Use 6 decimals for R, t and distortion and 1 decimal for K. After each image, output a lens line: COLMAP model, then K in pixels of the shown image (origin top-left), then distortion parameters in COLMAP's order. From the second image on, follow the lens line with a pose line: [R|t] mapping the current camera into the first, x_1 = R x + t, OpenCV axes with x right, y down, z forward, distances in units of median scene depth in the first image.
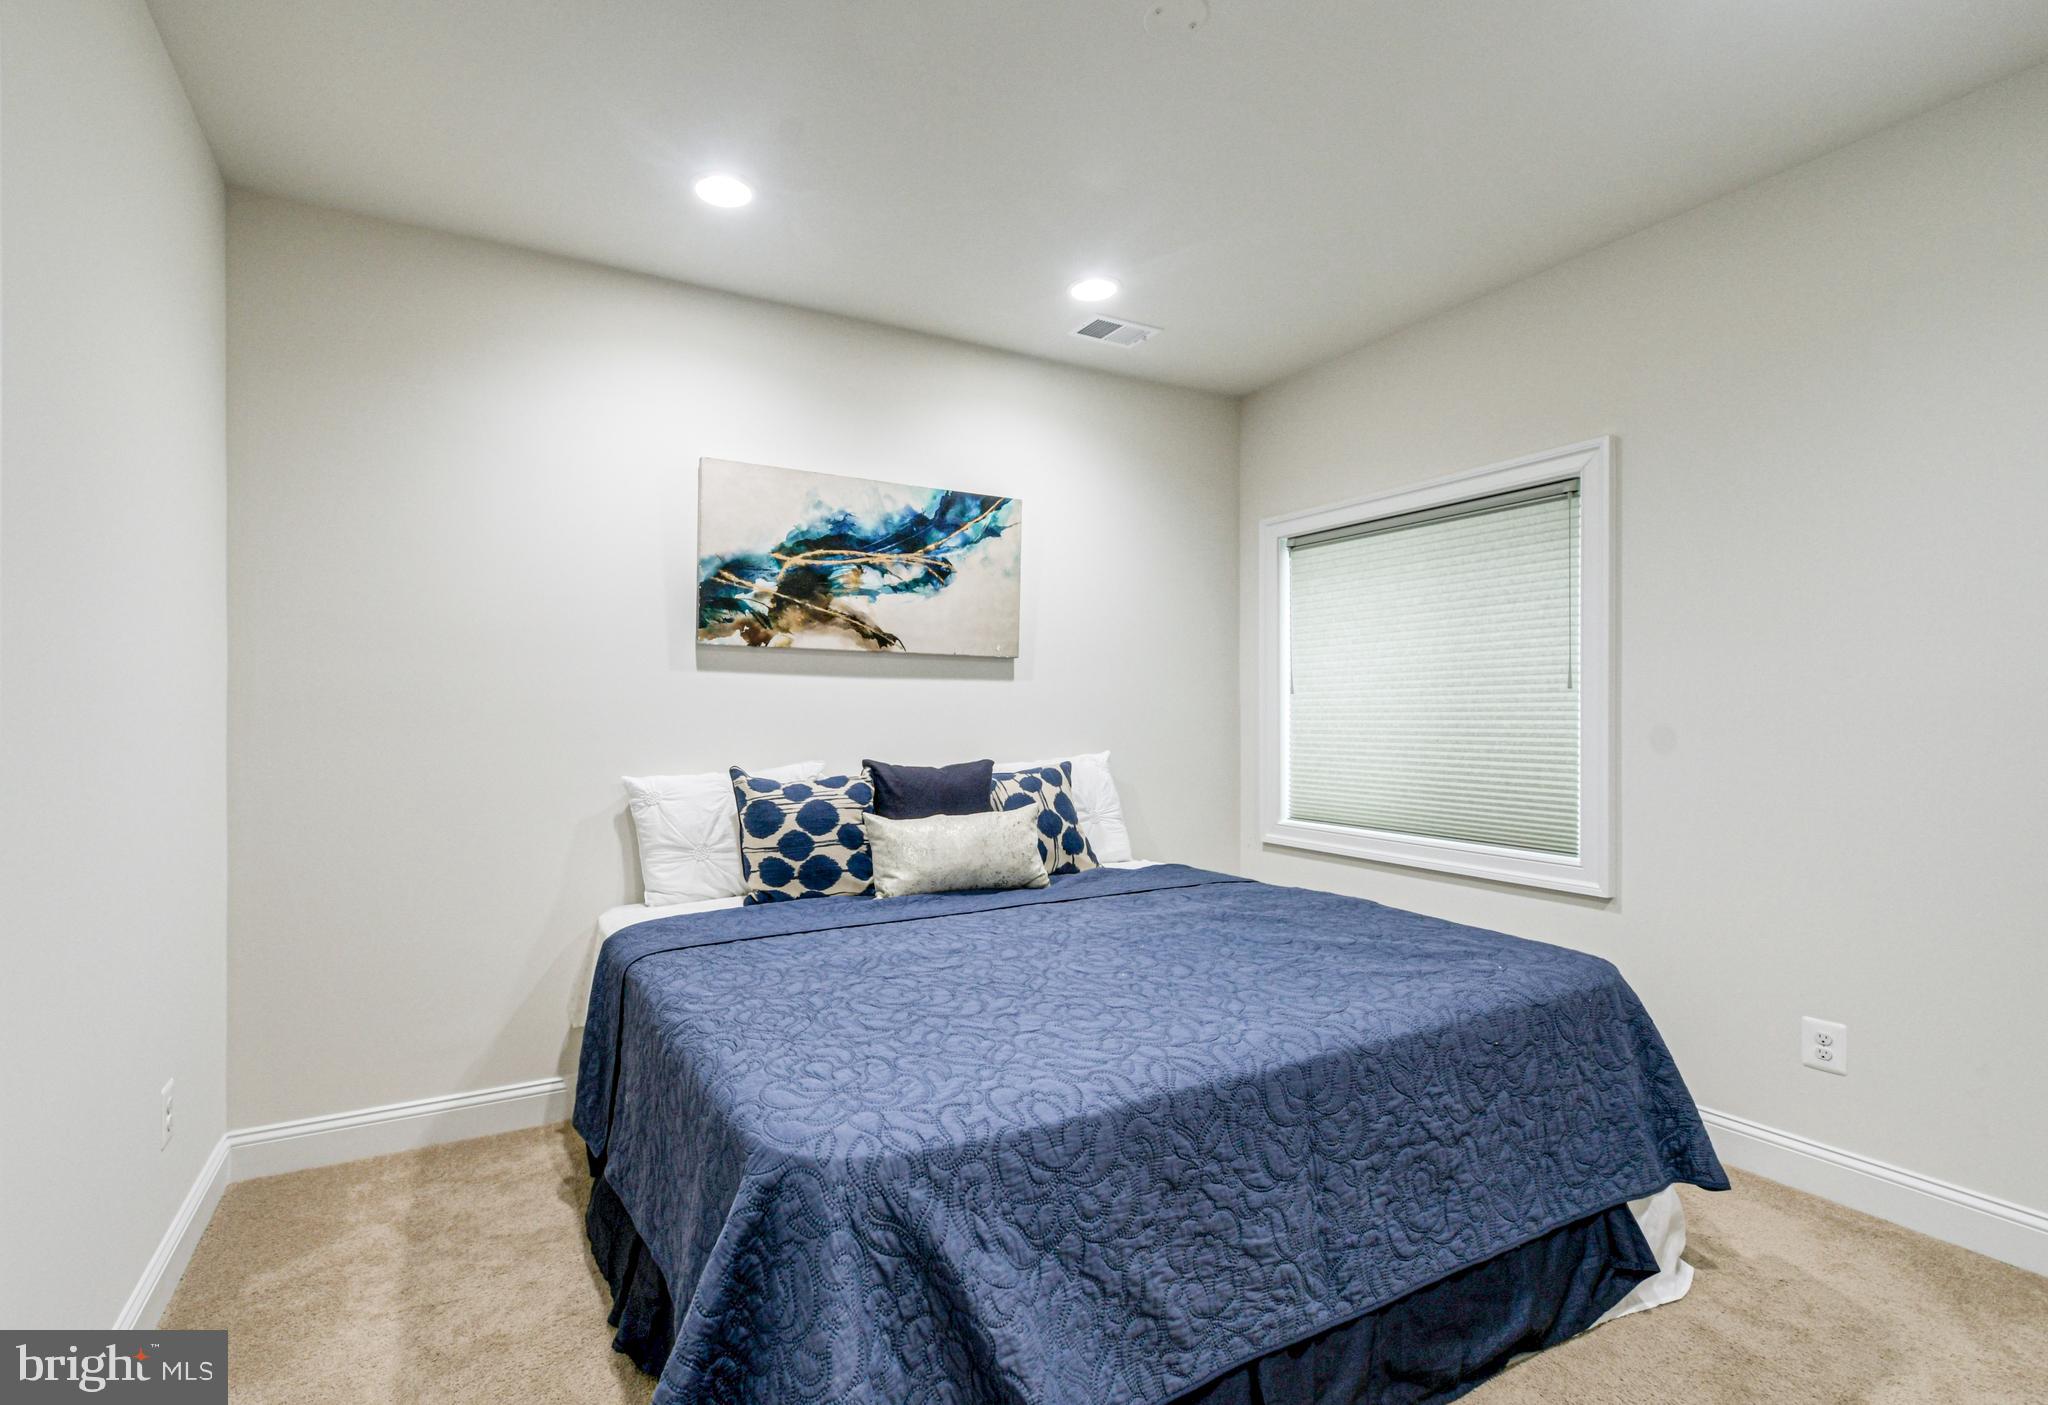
lens RADIAL K [[941.6, 0, 956.1], [0, 941.6, 712.6], [0, 0, 1]] dist [0.000560, 0.000118]
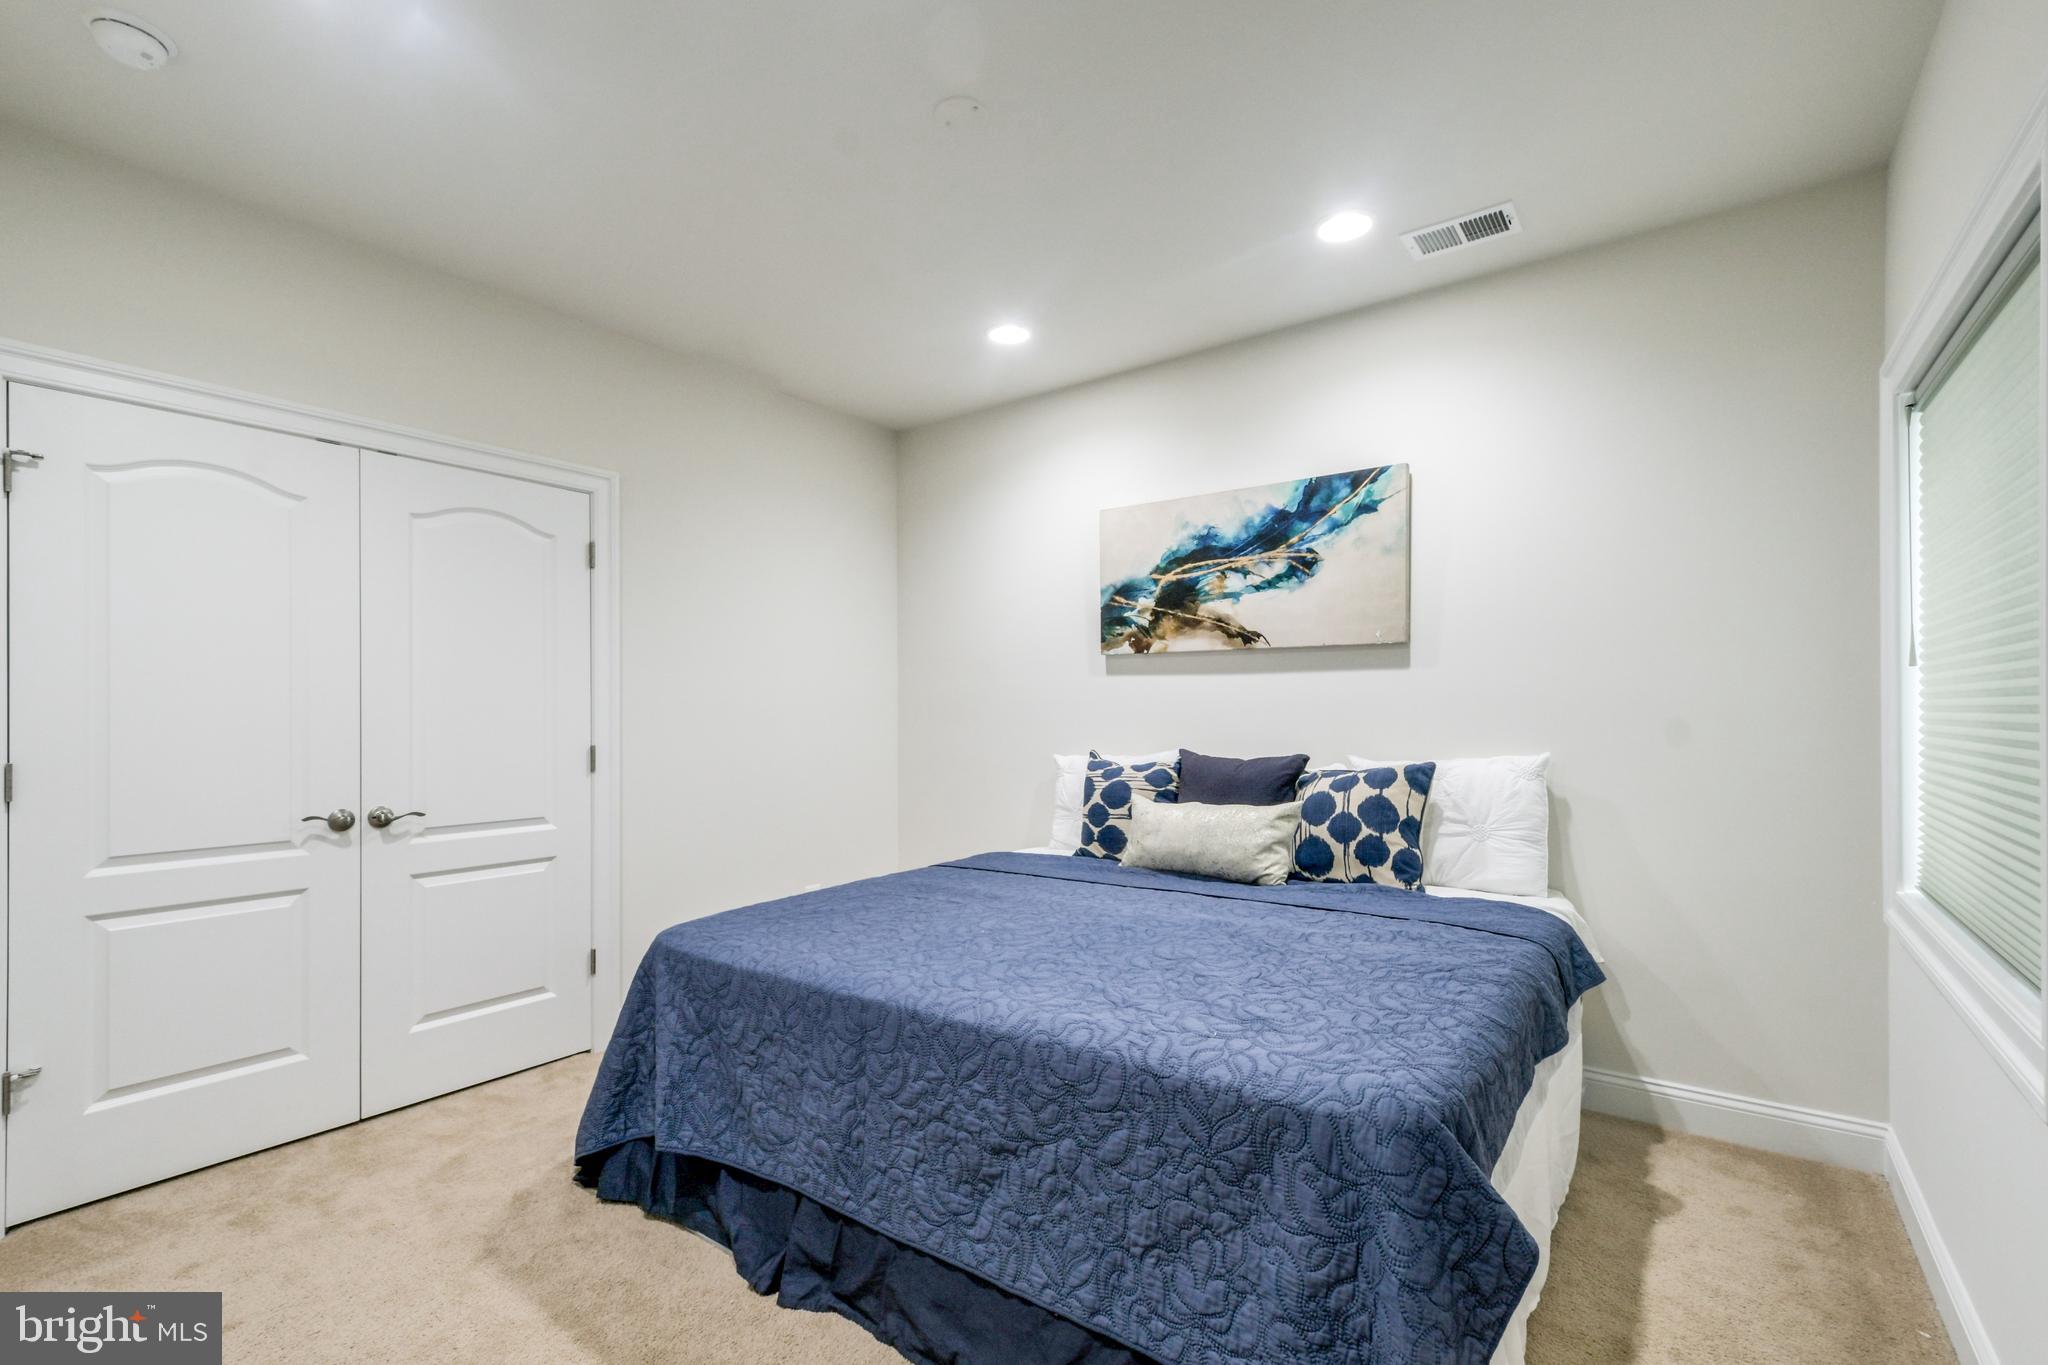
lens RADIAL K [[905.1, 0, 1012.3], [0, 905.1, 706.8], [0, 0, 1]] dist [0.010990, -0.000811]
pose [[0.430036, -0.006557, -0.902788, 0.751457], [0.011570, 0.999932, -0.001751, -0.001044], [0.902738, -0.009693, 0.430082, 0.334497]]
